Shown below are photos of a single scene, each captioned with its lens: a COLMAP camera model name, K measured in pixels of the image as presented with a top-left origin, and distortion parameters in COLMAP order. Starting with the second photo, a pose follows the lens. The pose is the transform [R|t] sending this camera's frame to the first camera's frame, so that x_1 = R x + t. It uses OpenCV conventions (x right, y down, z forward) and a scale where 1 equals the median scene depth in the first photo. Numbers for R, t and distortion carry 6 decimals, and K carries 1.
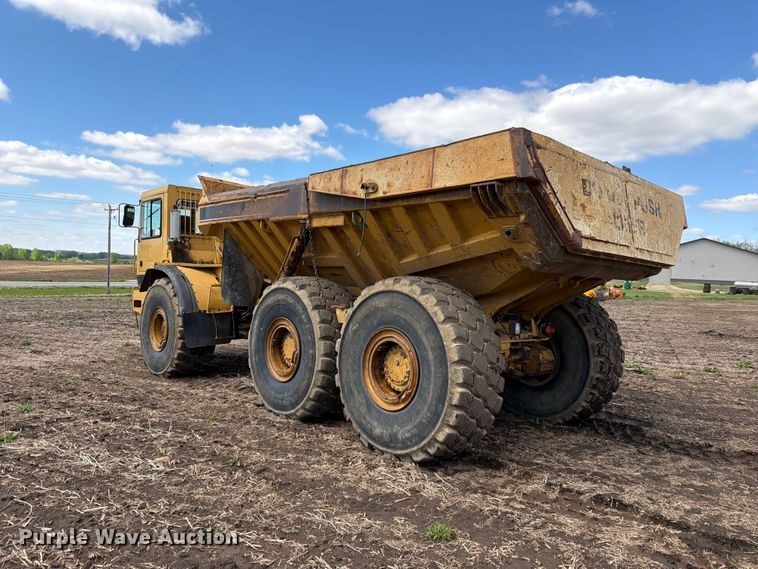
lens RADIAL K [[533.0, 0, 383.2], [0, 533.0, 293.2], [0, 0, 1]] dist [0.062684, -0.081080]
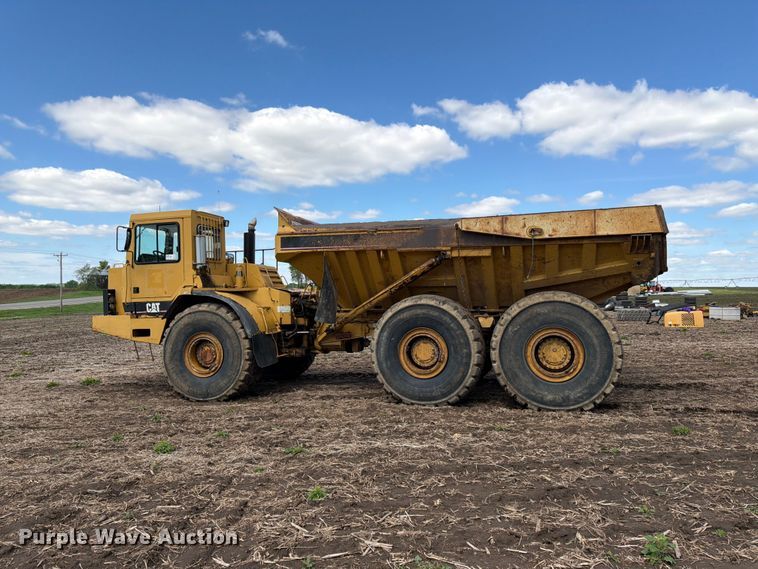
lens RADIAL K [[533.0, 0, 383.2], [0, 533.0, 293.2], [0, 0, 1]] dist [0.062684, -0.081080]
pose [[0.867832, -0.035939, 0.495557, -1.073086], [0.050325, 0.998609, -0.015707, -0.025307], [-0.494303, 0.038570, 0.868434, -0.059145]]
